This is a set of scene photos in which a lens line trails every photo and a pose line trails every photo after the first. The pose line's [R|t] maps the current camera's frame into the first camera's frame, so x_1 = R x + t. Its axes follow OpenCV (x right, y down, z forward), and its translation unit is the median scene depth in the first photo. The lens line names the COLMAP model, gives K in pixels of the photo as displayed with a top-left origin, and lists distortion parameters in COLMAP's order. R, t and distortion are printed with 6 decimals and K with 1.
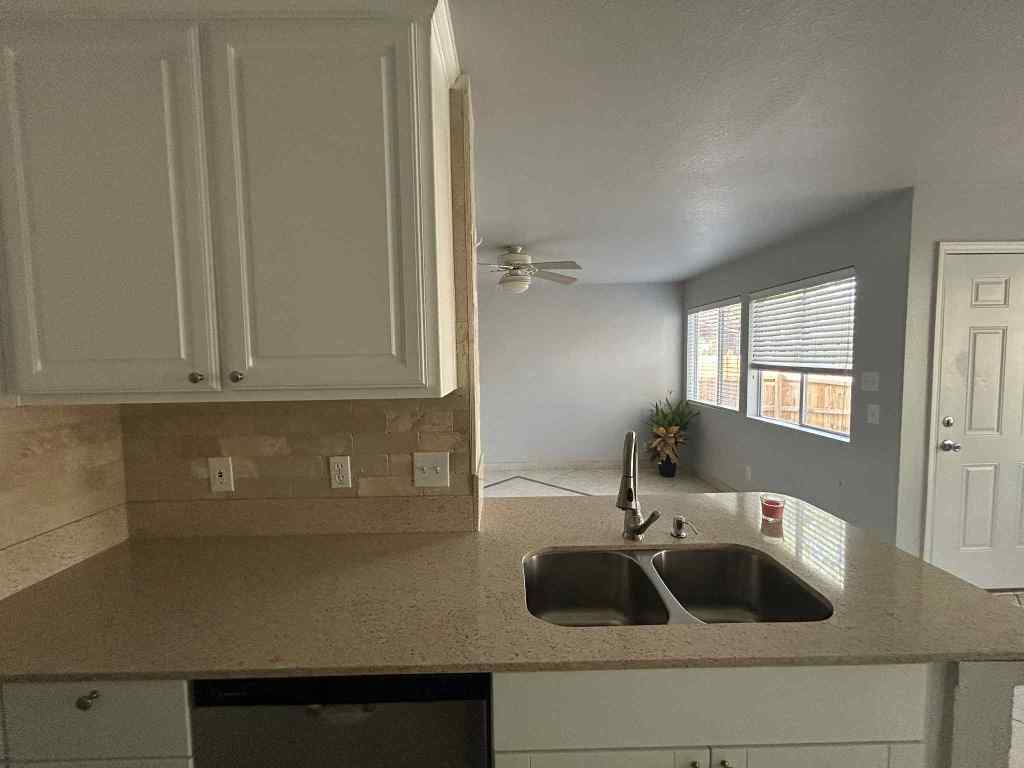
lens RADIAL K [[410.9, 0, 512.0], [0, 410.9, 384.0], [0, 0, 1]] dist [-0.000325, 0.000015]
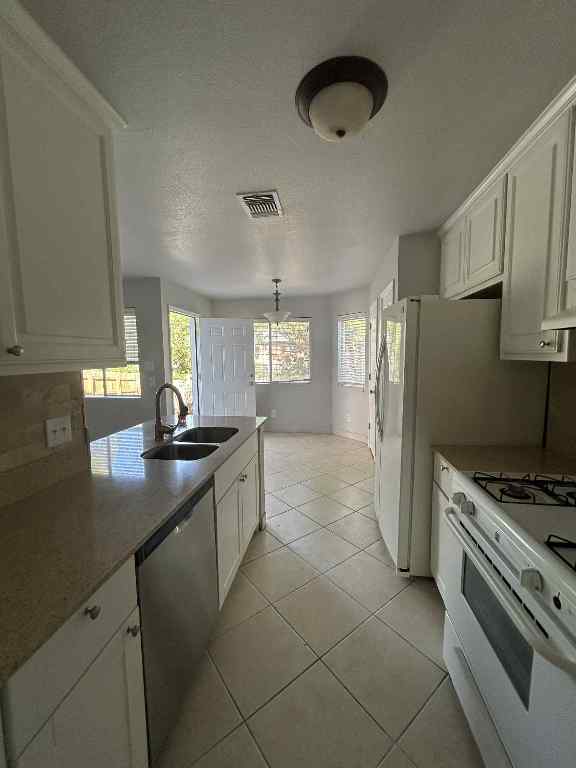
lens RADIAL K [[312.2, 0, 288.0], [0, 312.2, 384.0], [0, 0, 1]] dist [-0.002008, -0.000181]
pose [[0.144414, -0.074632, 0.986699, -1.020978], [0.070207, 0.995411, 0.065015, 0.051841], [-0.987024, 0.059884, 0.148991, 0.159123]]
